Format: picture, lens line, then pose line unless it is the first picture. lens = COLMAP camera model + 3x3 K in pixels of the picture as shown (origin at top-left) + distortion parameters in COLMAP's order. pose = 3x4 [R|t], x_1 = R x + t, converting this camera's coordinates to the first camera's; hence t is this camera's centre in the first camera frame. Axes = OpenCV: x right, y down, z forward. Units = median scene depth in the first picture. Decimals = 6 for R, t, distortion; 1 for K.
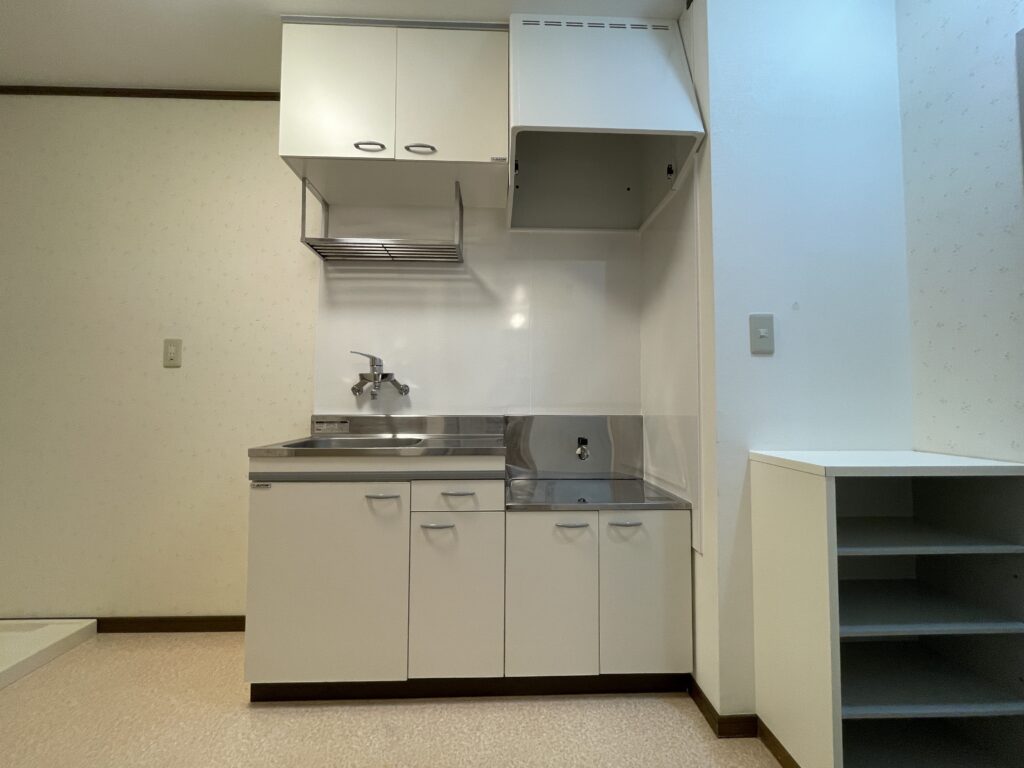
lens RADIAL K [[415.3, 0, 515.7], [0, 415.3, 382.3], [0, 0, 1]] dist [-0.001373, -0.000517]
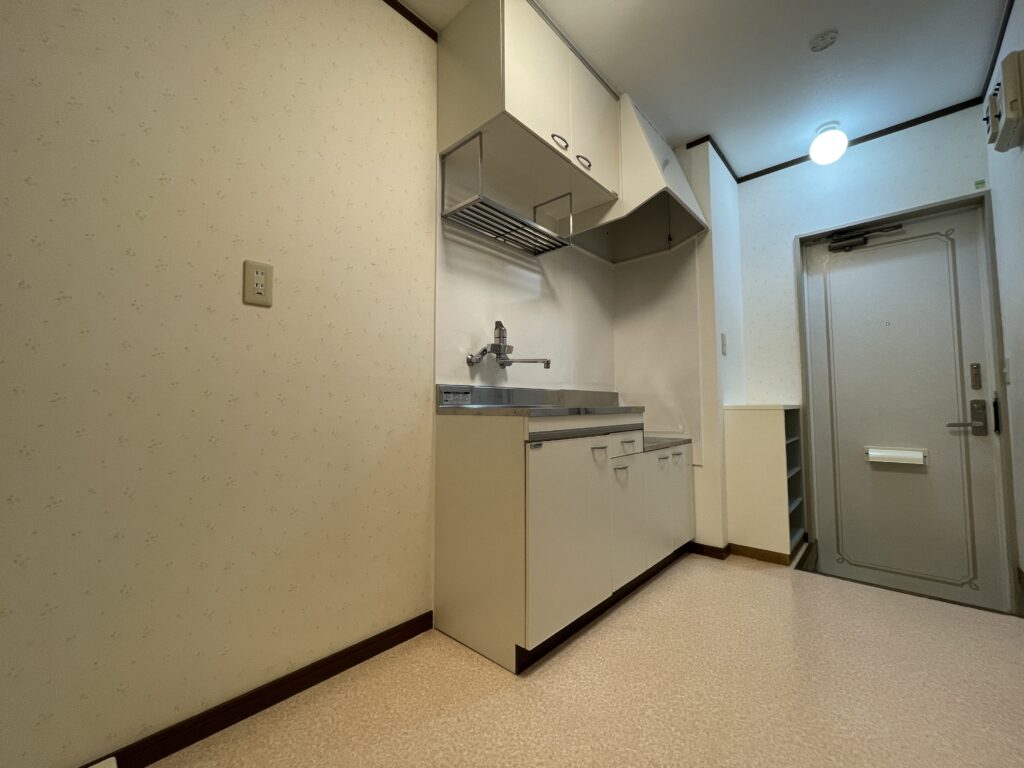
lens RADIAL K [[415.3, 0, 511.3], [0, 415.3, 381.2], [0, 0, 1]] dist [-0.001373, -0.000517]
pose [[0.698592, 0.036491, 0.714589, -1.029204], [-0.025359, 0.999334, -0.026241, 0.092182], [-0.715070, 0.000210, 0.699052, 0.259941]]
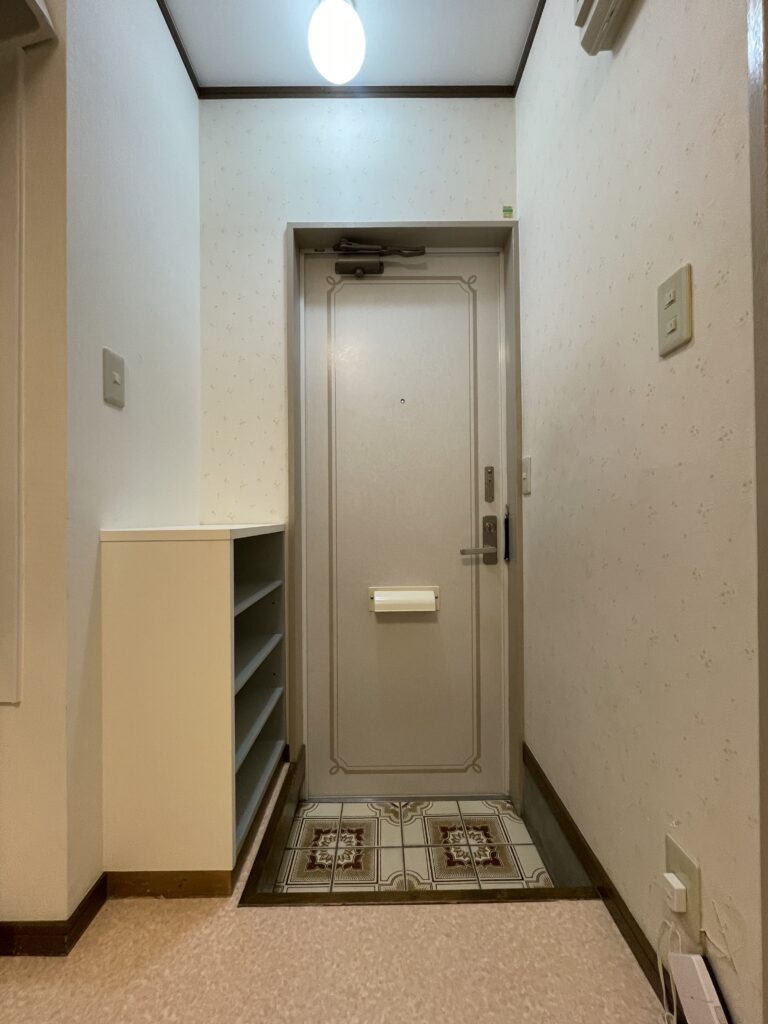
lens RADIAL K [[415.3, 0, 385.6], [0, 415.3, 510.9], [0, 0, 1]] dist [-0.001373, -0.000517]
pose [[0.027159, 0.008522, 0.999595, -0.117331], [-0.035703, 0.999334, -0.007550, 0.083642], [-0.998993, -0.035483, 0.027445, 0.330192]]
